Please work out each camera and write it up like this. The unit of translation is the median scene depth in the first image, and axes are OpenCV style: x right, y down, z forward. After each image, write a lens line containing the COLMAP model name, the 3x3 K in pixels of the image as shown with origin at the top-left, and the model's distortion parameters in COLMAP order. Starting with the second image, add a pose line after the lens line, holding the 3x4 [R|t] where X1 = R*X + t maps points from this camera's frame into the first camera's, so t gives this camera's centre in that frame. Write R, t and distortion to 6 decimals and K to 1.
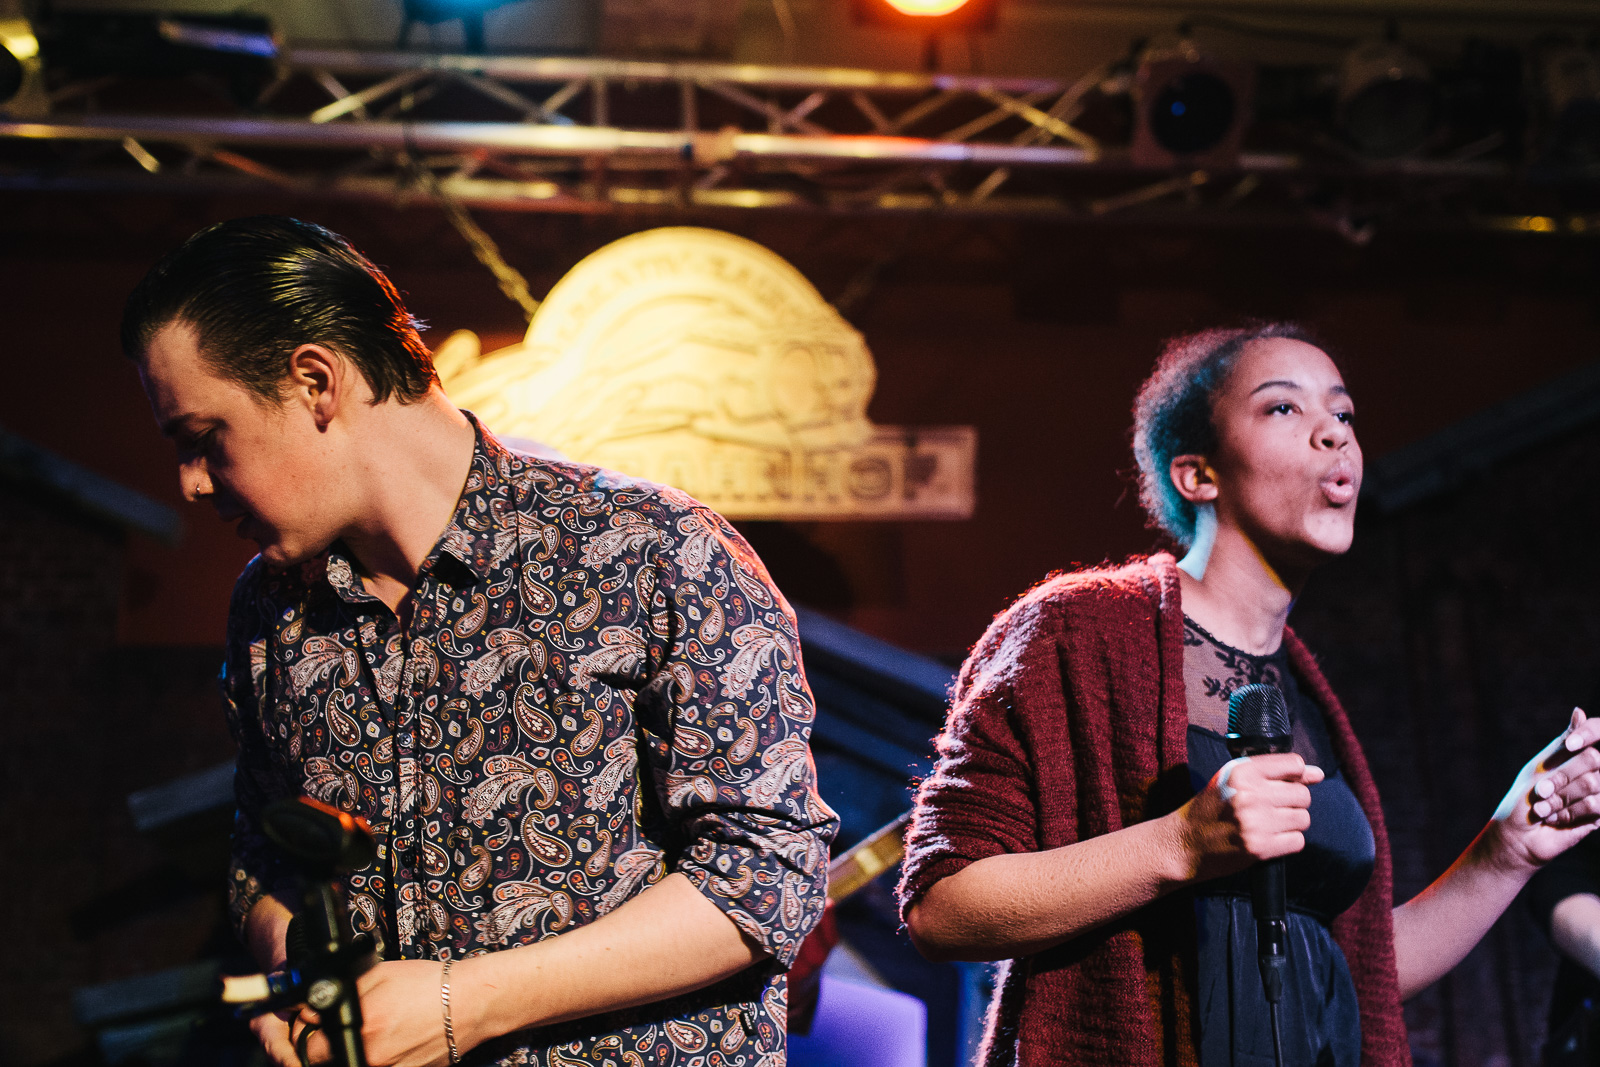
lens RADIAL K [[2000.2, 0, 797.5], [0, 2000.2, 537.2], [0, 0, 1]] dist [0.022729, 0.000000]
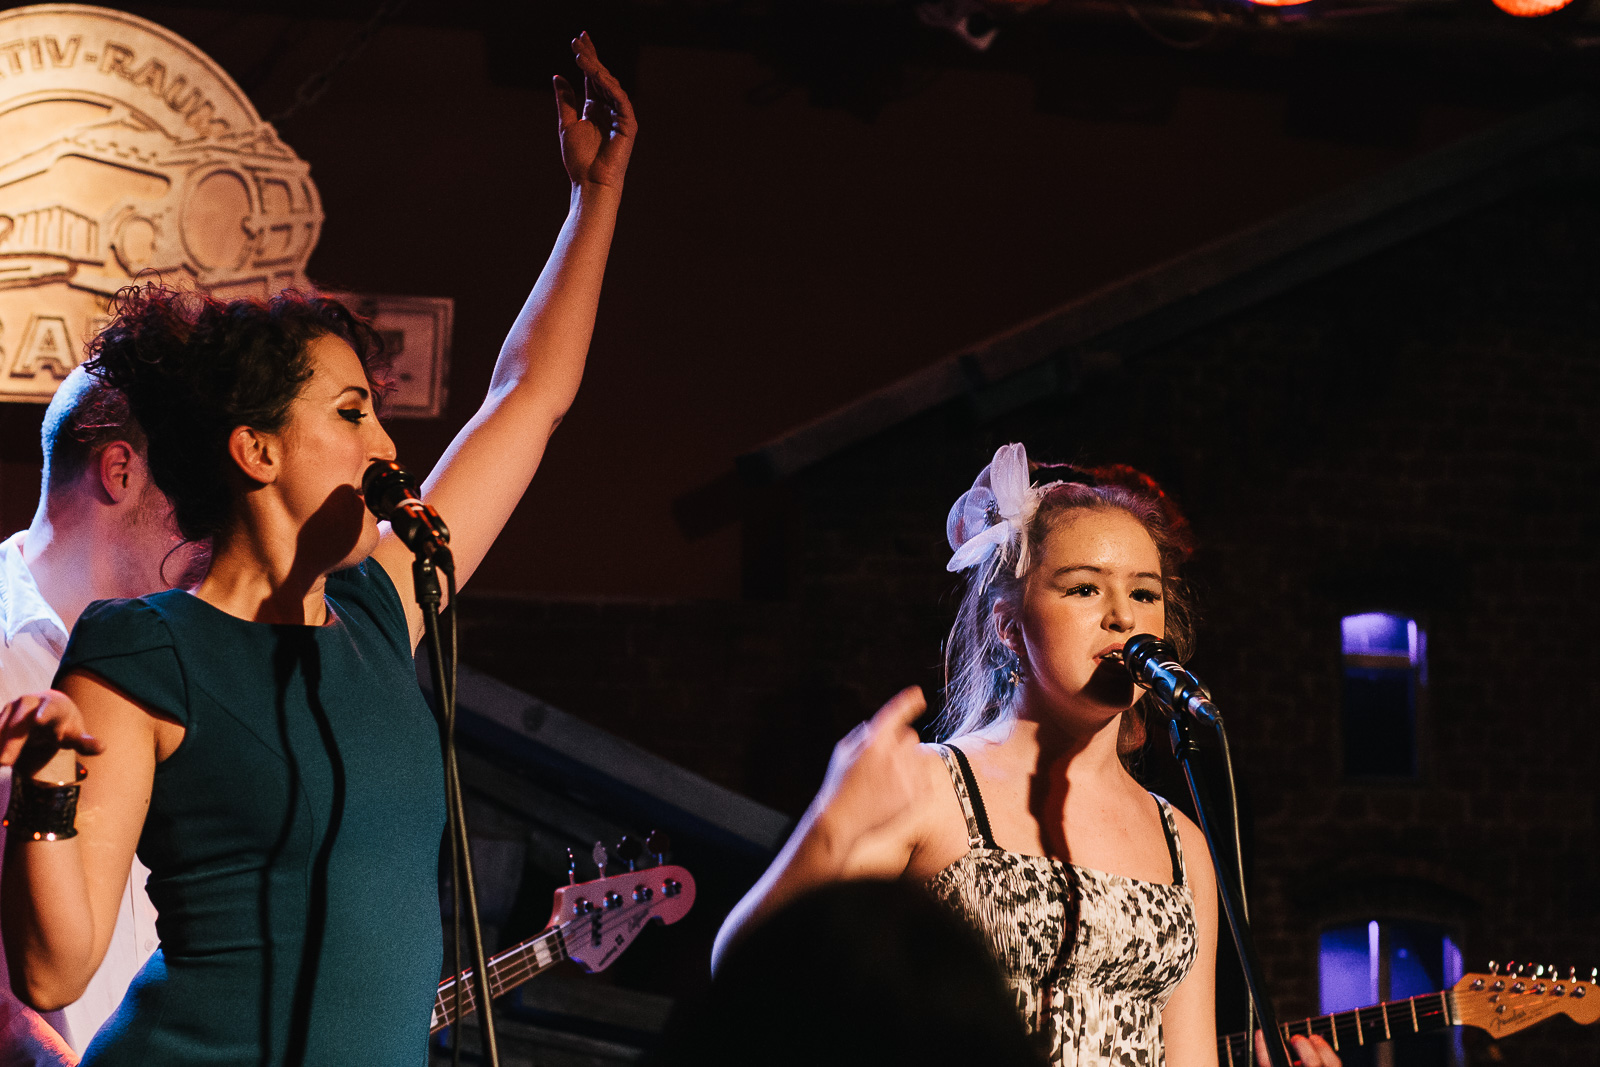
lens RADIAL K [[4989.7, 0, 800.8], [0, 4989.7, 540.0], [0, 0, 1]] dist [0.015747, 0.000000]
pose [[0.965460, 0.044087, 0.256795, -0.254808], [-0.077222, 0.989716, 0.120412, -0.197358], [-0.248846, -0.136083, 0.958935, -0.795502]]
